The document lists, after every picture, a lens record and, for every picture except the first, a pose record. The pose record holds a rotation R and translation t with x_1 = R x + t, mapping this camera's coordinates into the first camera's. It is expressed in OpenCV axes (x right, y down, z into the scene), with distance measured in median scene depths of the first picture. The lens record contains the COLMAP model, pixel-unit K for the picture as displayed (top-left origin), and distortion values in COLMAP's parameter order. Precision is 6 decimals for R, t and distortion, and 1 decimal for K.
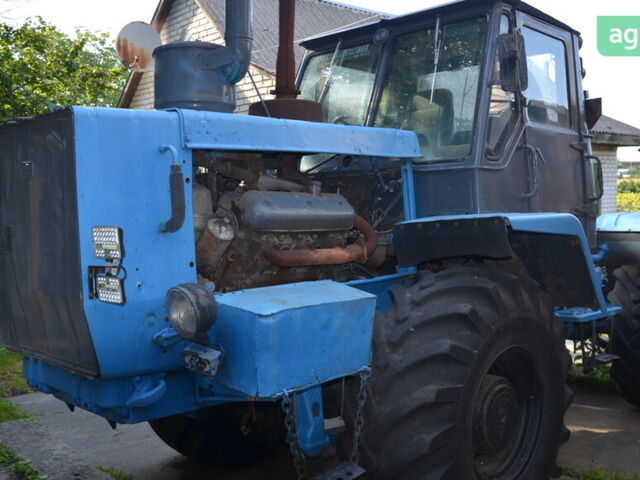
lens RADIAL K [[719.8, 0, 320.0], [0, 719.8, 240.0], [0, 0, 1]] dist [-0.116618, 0.041862]
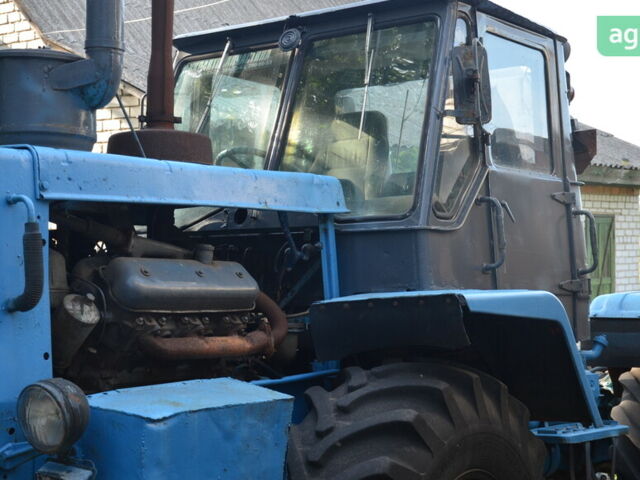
lens RADIAL K [[1211.2, 0, 320.0], [0, 1211.2, 240.0], [0, 0, 1]] dist [0.080626, 0.166018]
pose [[0.990881, 0.013358, 0.134078, -0.055455], [-0.002664, 0.996821, -0.079623, 0.011441], [-0.134716, 0.078540, 0.987767, -0.231760]]
